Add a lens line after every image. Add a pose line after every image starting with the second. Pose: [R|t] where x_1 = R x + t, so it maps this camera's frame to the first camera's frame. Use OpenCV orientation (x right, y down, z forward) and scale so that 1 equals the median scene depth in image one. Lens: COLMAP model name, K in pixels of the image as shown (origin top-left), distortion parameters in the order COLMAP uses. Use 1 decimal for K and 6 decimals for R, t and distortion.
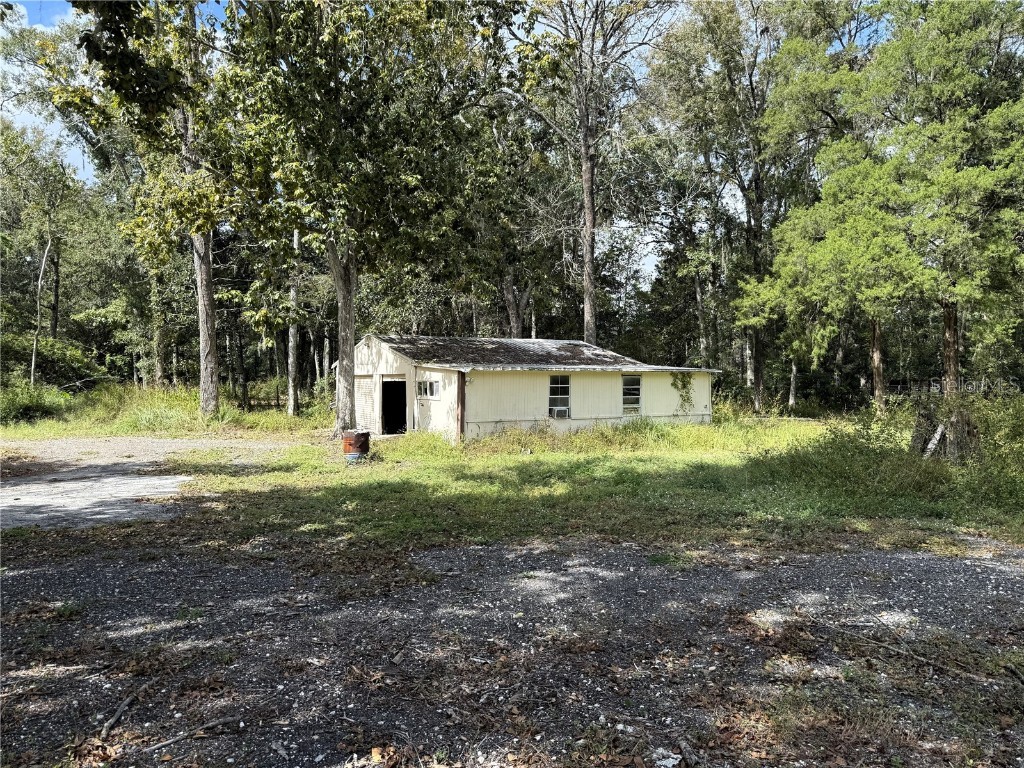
lens RADIAL K [[715.1, 0, 520.0], [0, 715.1, 383.4], [0, 0, 1]] dist [0.008441, -0.023433]
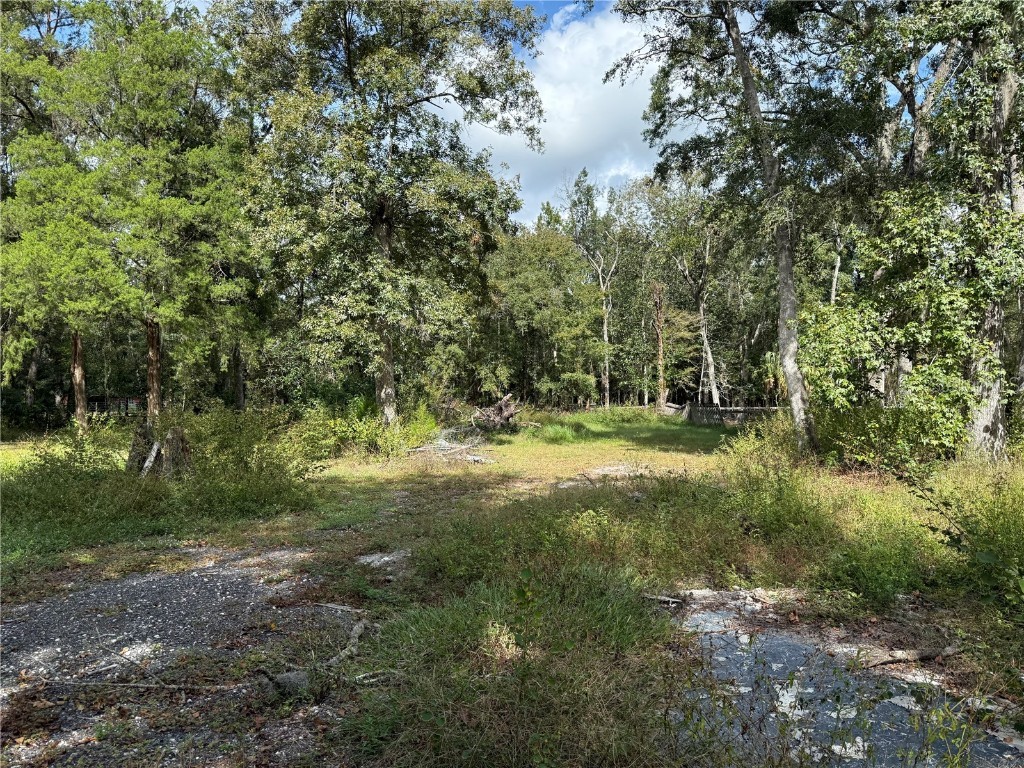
lens RADIAL K [[715.1, 0, 507.9], [0, 715.1, 388.3], [0, 0, 1]] dist [0.008441, -0.023433]
pose [[0.531884, 0.004941, 0.846803, -0.004372], [0.008815, 0.999896, -0.011371, -0.001427], [-0.846771, 0.013513, 0.531786, 0.013836]]
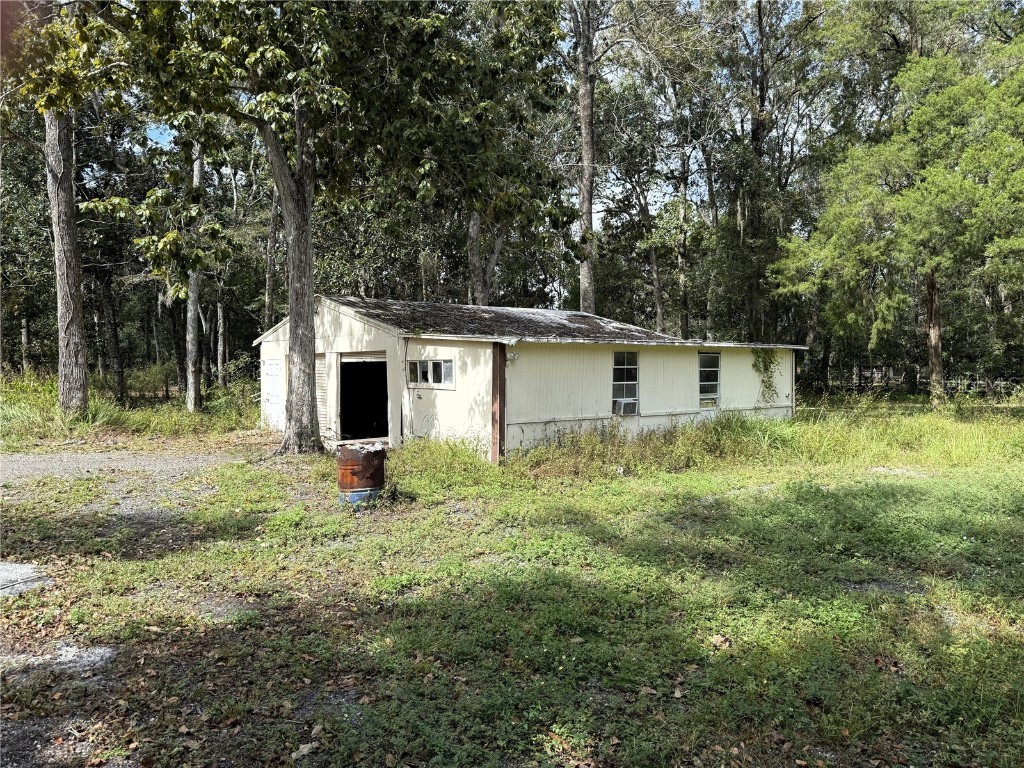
lens RADIAL K [[715.1, 0, 502.1], [0, 715.1, 381.9], [0, 0, 1]] dist [0.008441, -0.023433]
pose [[0.991550, -0.005085, 0.129624, -0.139465], [0.003353, 0.999902, 0.013575, 0.007223], [-0.129680, -0.013026, 0.991470, 0.323859]]
